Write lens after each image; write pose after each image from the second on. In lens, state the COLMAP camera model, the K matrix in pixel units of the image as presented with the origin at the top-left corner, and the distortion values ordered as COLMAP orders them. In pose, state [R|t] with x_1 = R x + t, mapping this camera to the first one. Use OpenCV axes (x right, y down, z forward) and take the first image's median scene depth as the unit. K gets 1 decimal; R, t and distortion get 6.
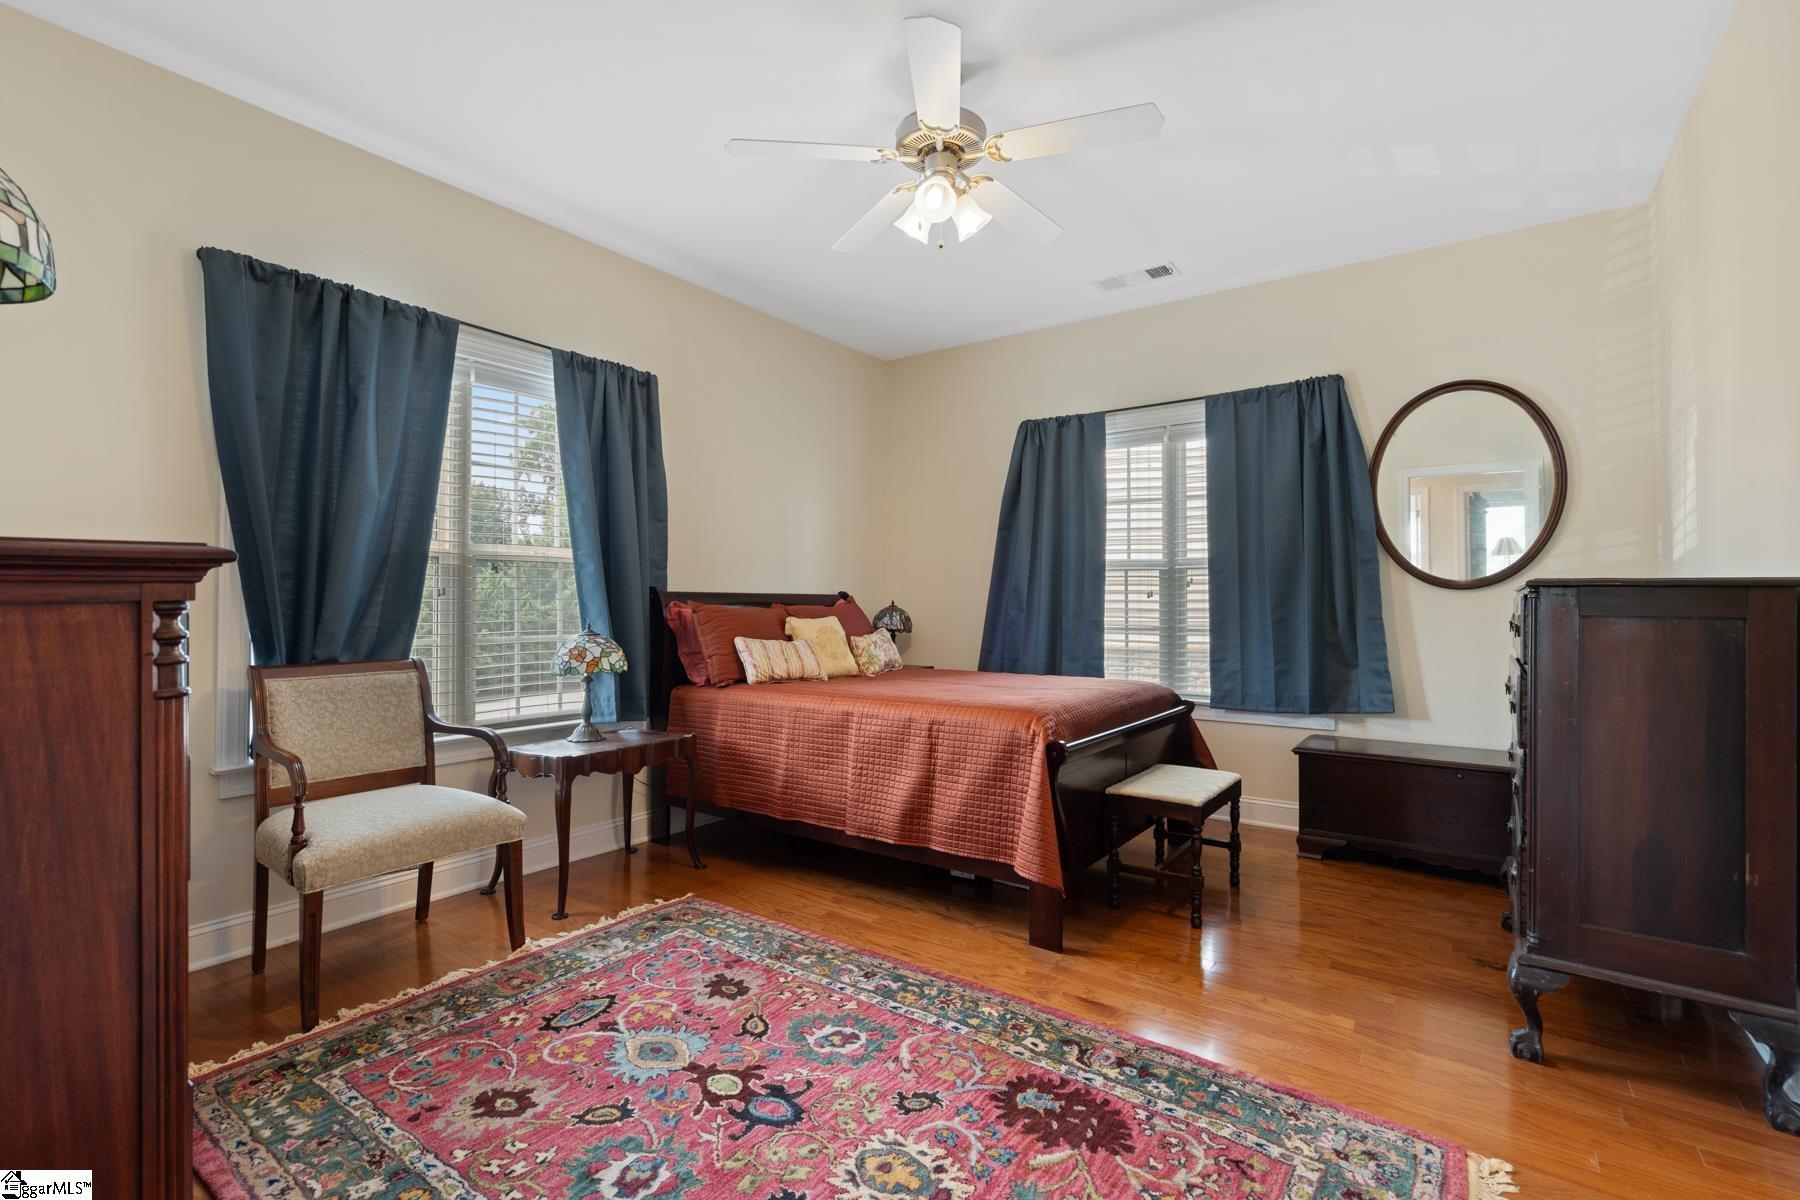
lens RADIAL K [[825.1, 0, 889.4], [0, 825.1, 575.9], [0, 0, 1]] dist [-0.003075, 0.002840]
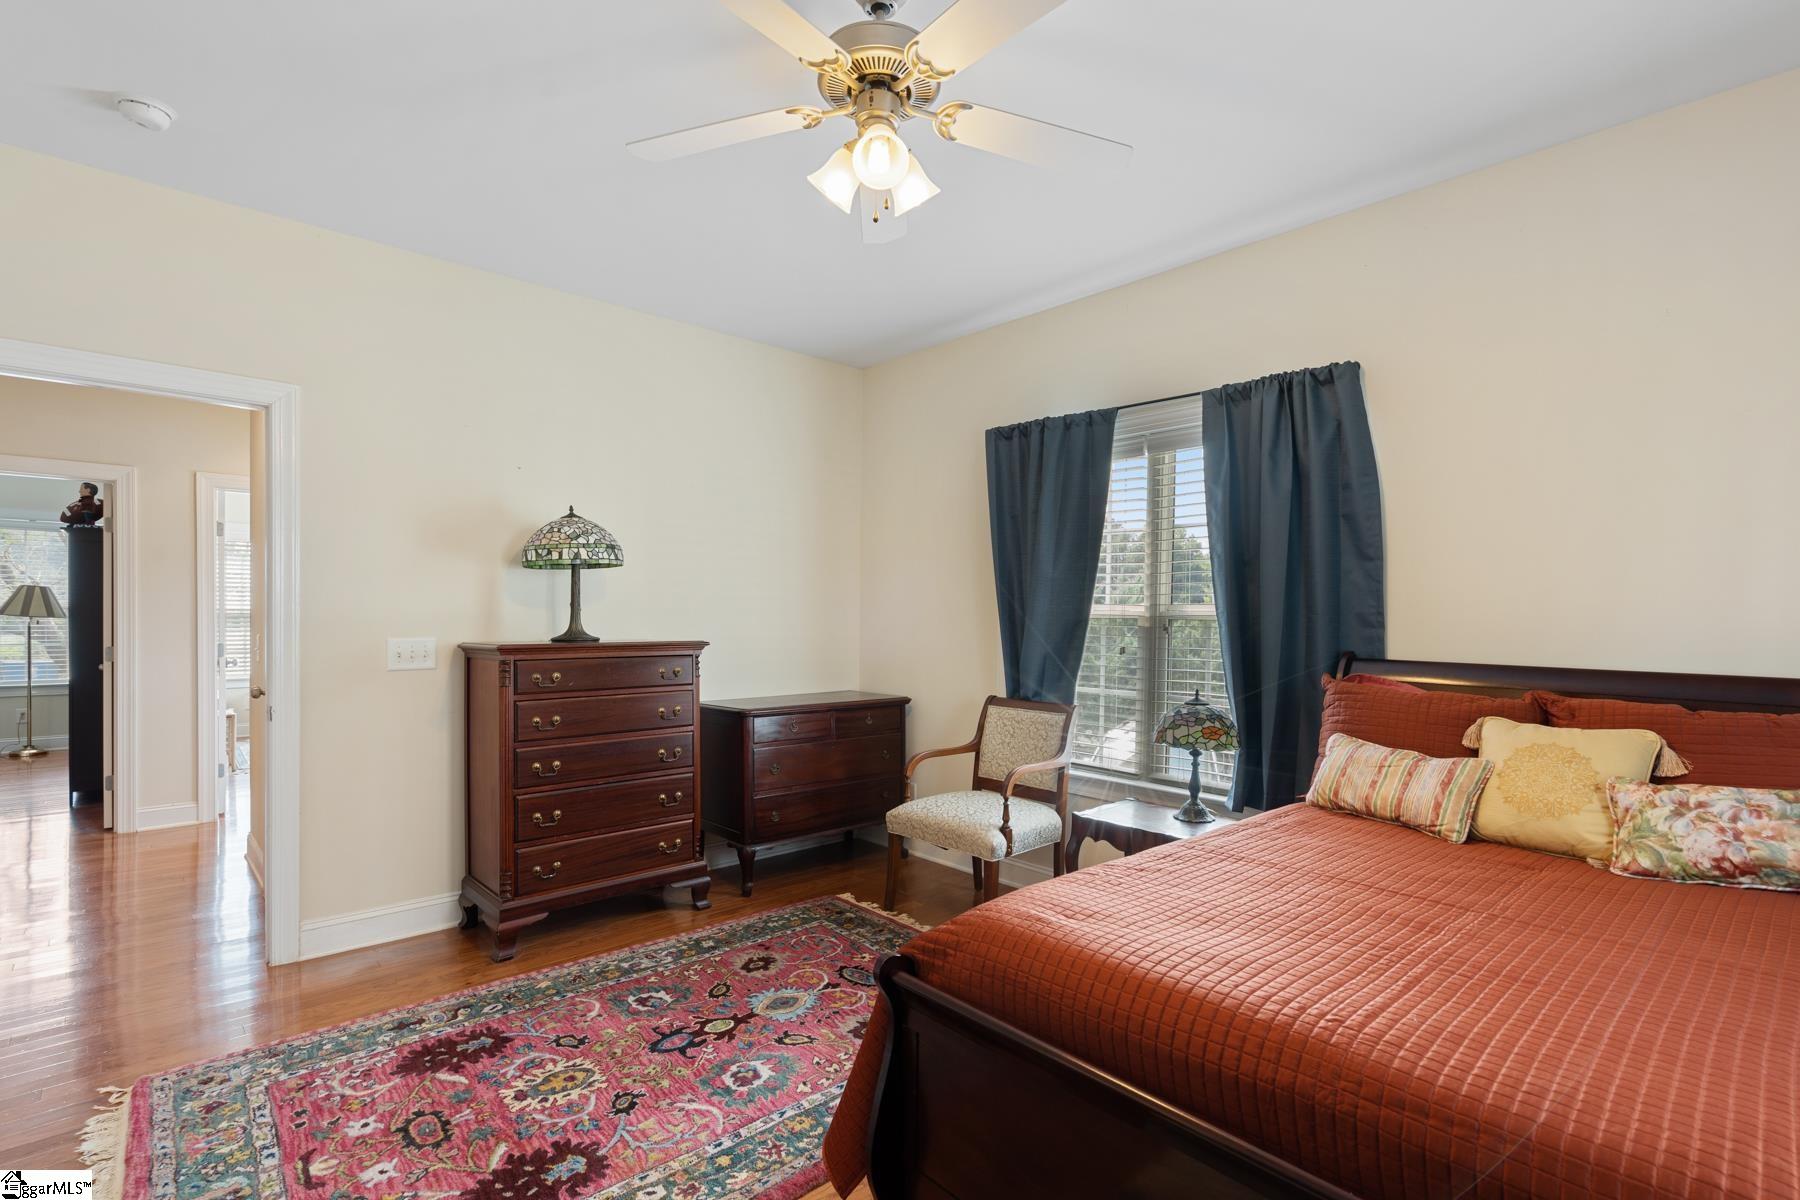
lens RADIAL K [[825.1, 0, 889.5], [0, 825.1, 619.6], [0, 0, 1]] dist [-0.003075, 0.002840]
pose [[-0.208456, 0.002415, -0.978029, 0.594549], [0.022190, 0.999751, -0.002261, -0.026119], [0.977780, -0.022174, -0.208457, 0.870046]]
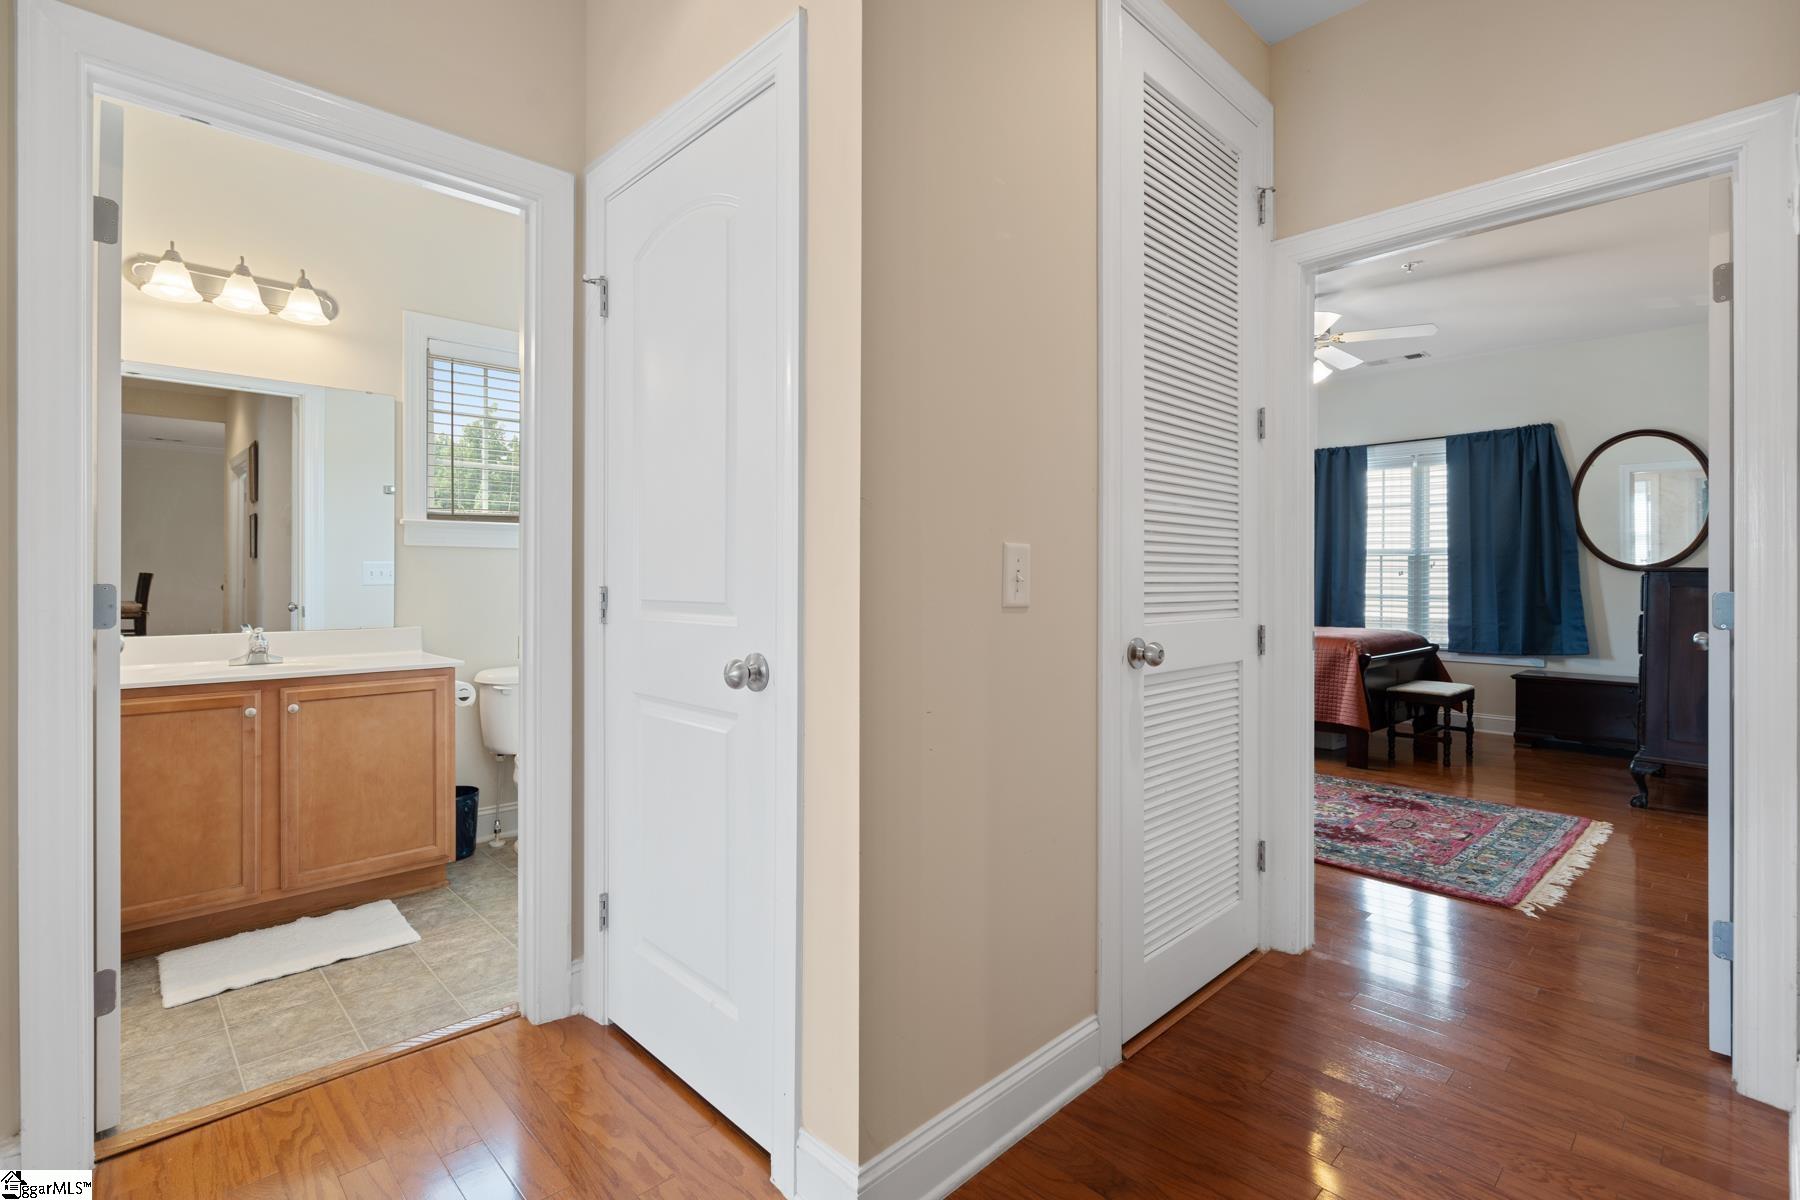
lens RADIAL K [[825.1, 0, 898.8], [0, 825.1, 565.1], [0, 0, 1]] dist [-0.003075, 0.002840]
pose [[0.981684, 0.003206, -0.190490, -0.352189], [-0.000149, 0.999871, 0.016064, -0.019275], [0.190517, -0.015742, 0.981558, -0.750949]]
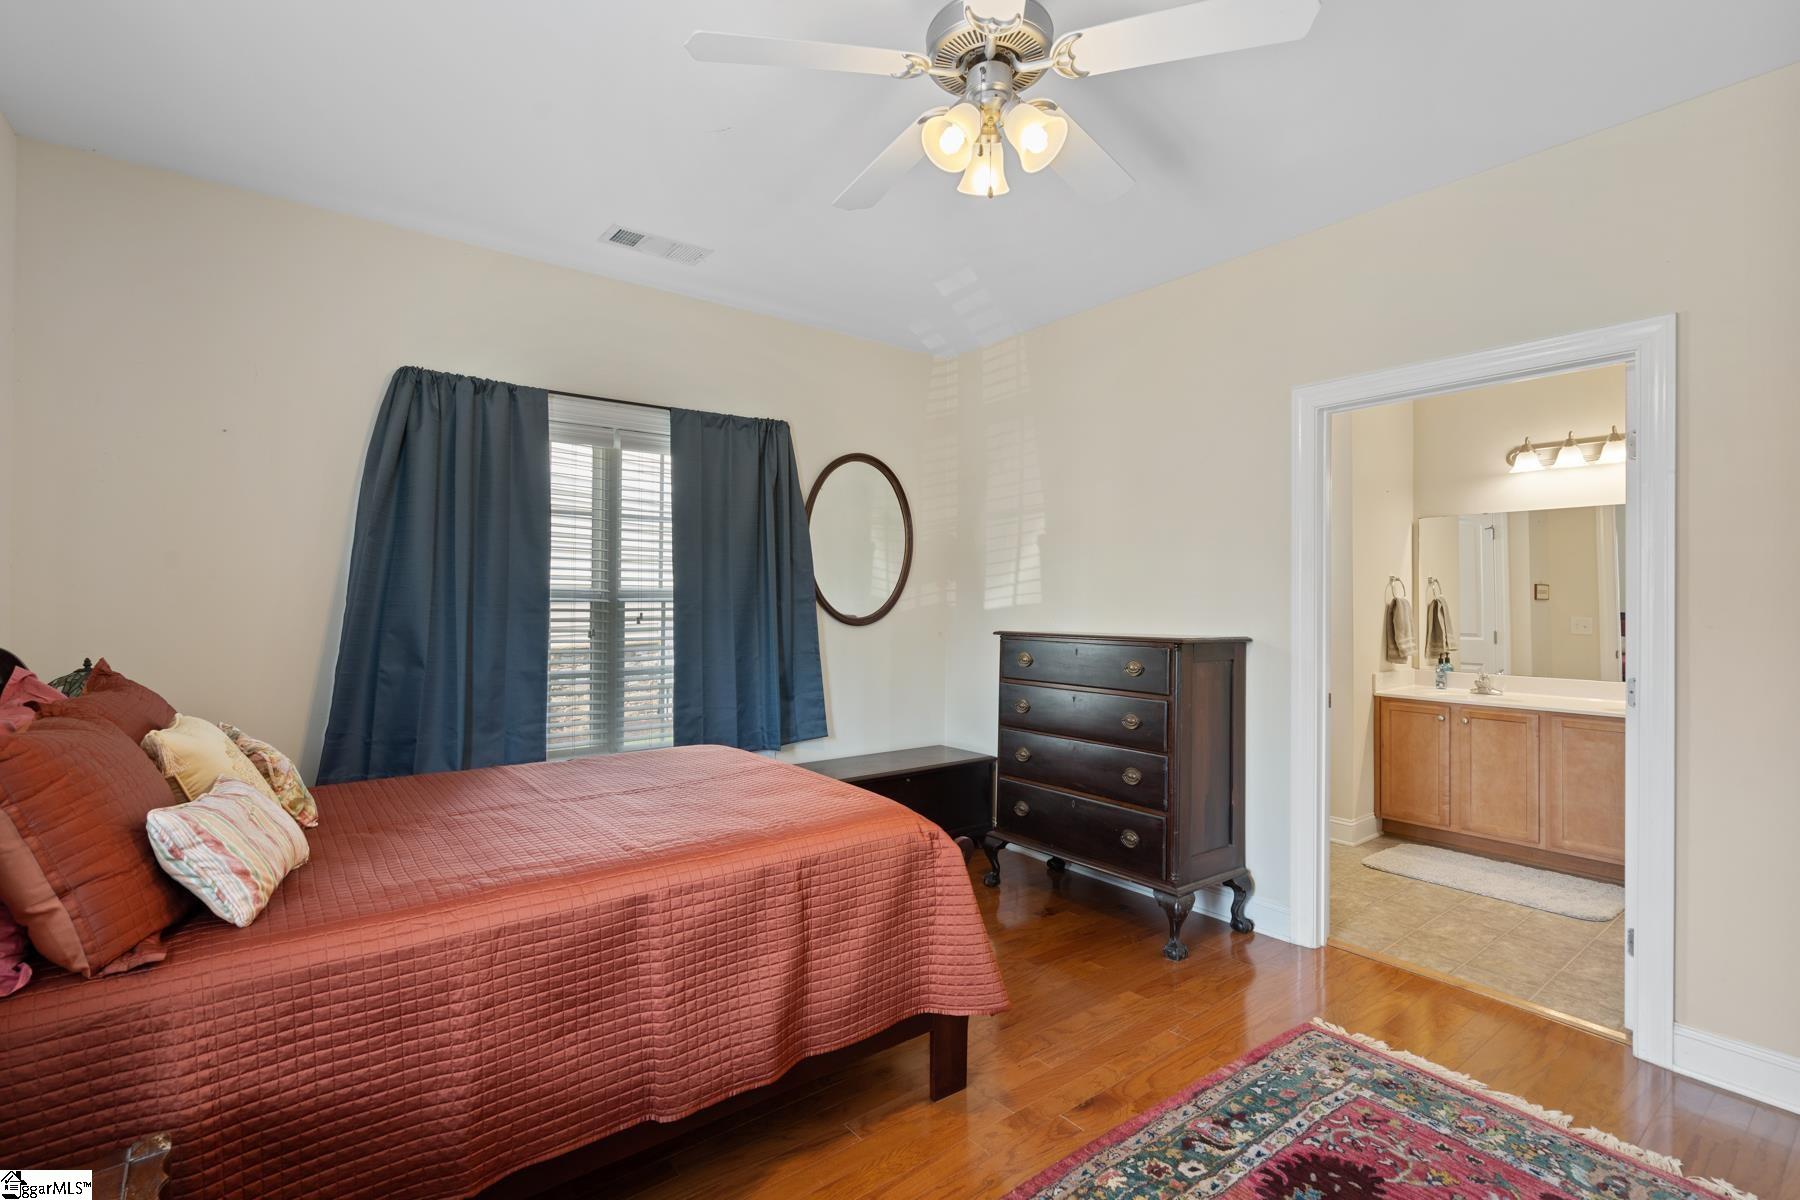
lens RADIAL K [[825.1, 0, 894.7], [0, 825.1, 583.0], [0, 0, 1]] dist [-0.003075, 0.002840]
pose [[0.285708, 0.019299, 0.958122, -0.484851], [-0.032943, 0.999404, -0.010307, -0.037112], [-0.957750, -0.028619, 0.286173, 0.644496]]
